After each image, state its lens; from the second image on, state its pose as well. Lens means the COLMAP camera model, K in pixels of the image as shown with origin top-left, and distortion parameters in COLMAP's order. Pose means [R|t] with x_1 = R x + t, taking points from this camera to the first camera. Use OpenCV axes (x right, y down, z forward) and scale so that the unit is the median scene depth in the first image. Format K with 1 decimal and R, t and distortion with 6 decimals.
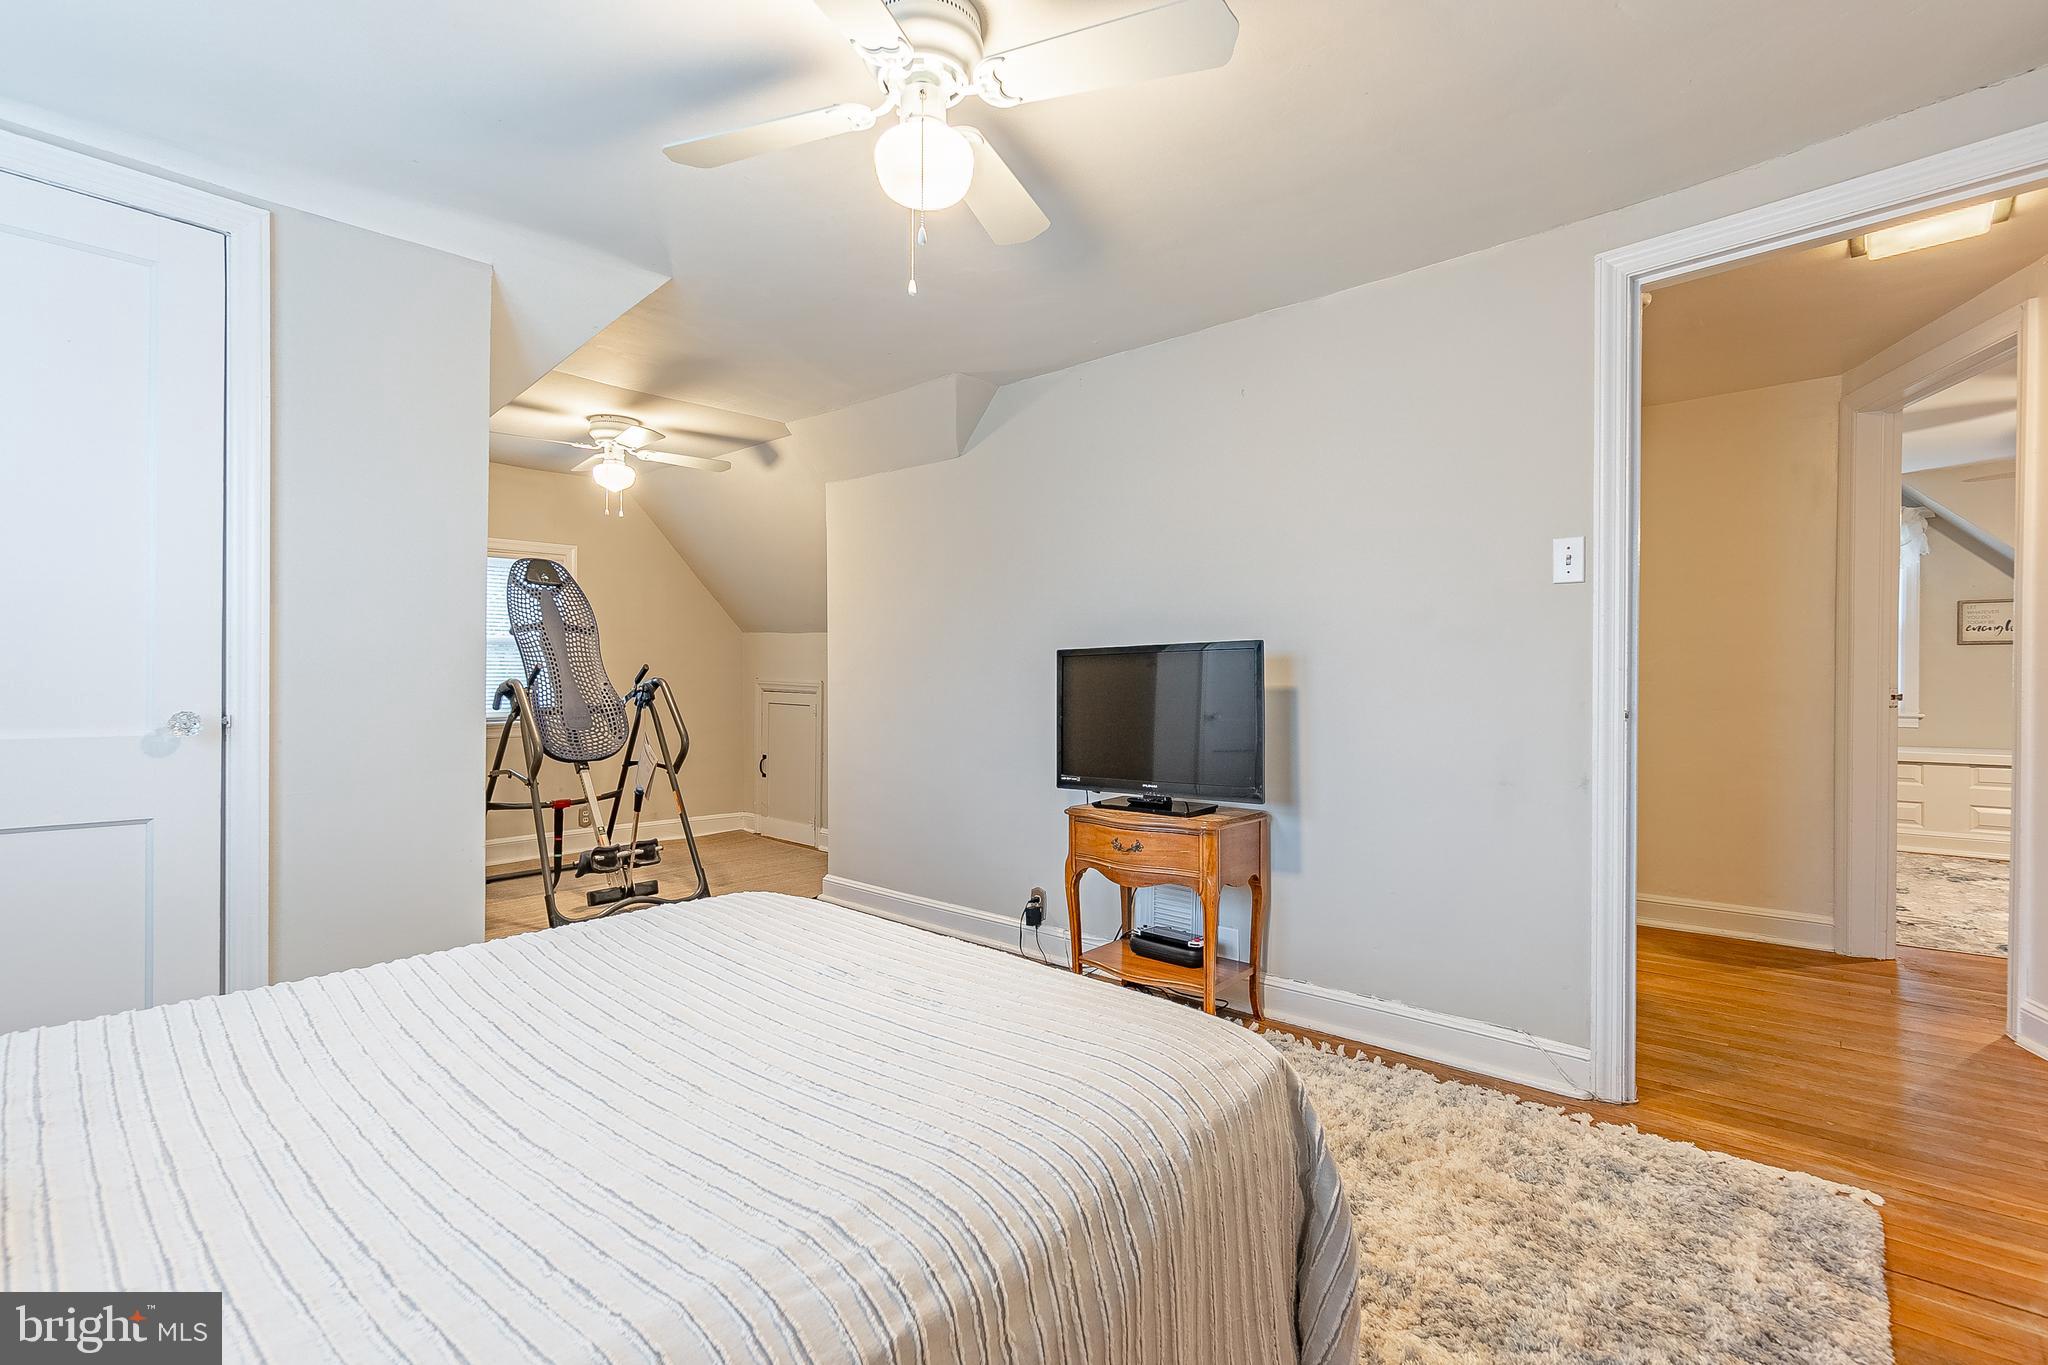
lens RADIAL K [[918.3, 0, 1006.7], [0, 918.3, 677.6], [0, 0, 1]] dist [-0.001737, 0.000218]
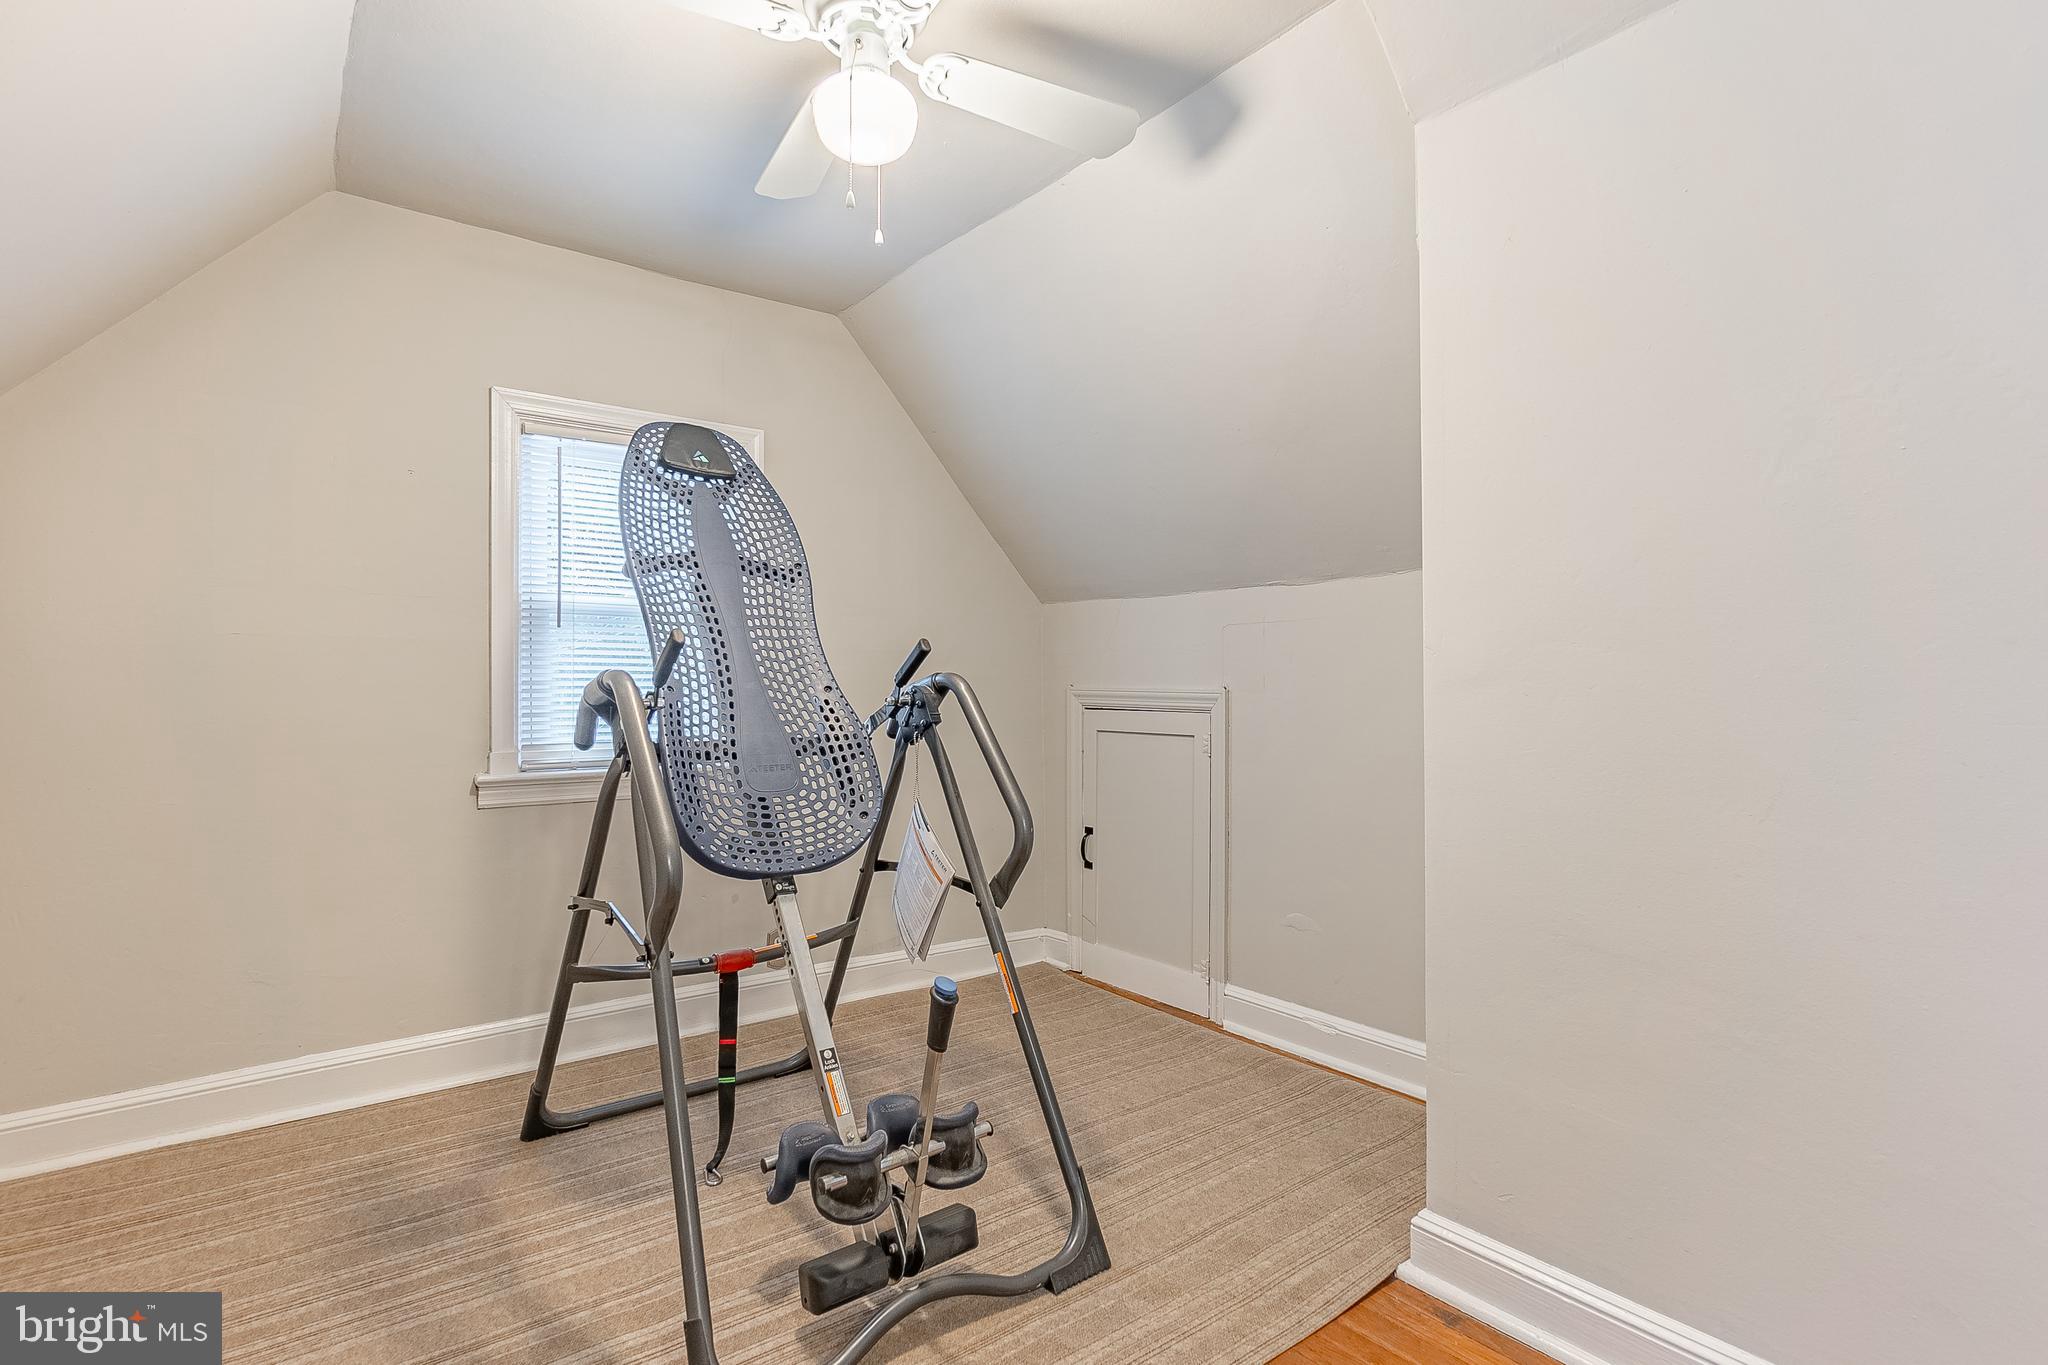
lens RADIAL K [[966.0, 0, 1015.1], [0, 966.0, 681.9], [0, 0, 1]] dist [-0.003005, -0.000338]
pose [[0.984670, -0.011158, -0.174068, -0.271418], [0.007379, 0.999723, -0.022344, 0.014642], [0.174269, 0.020717, 0.984480, 0.566705]]
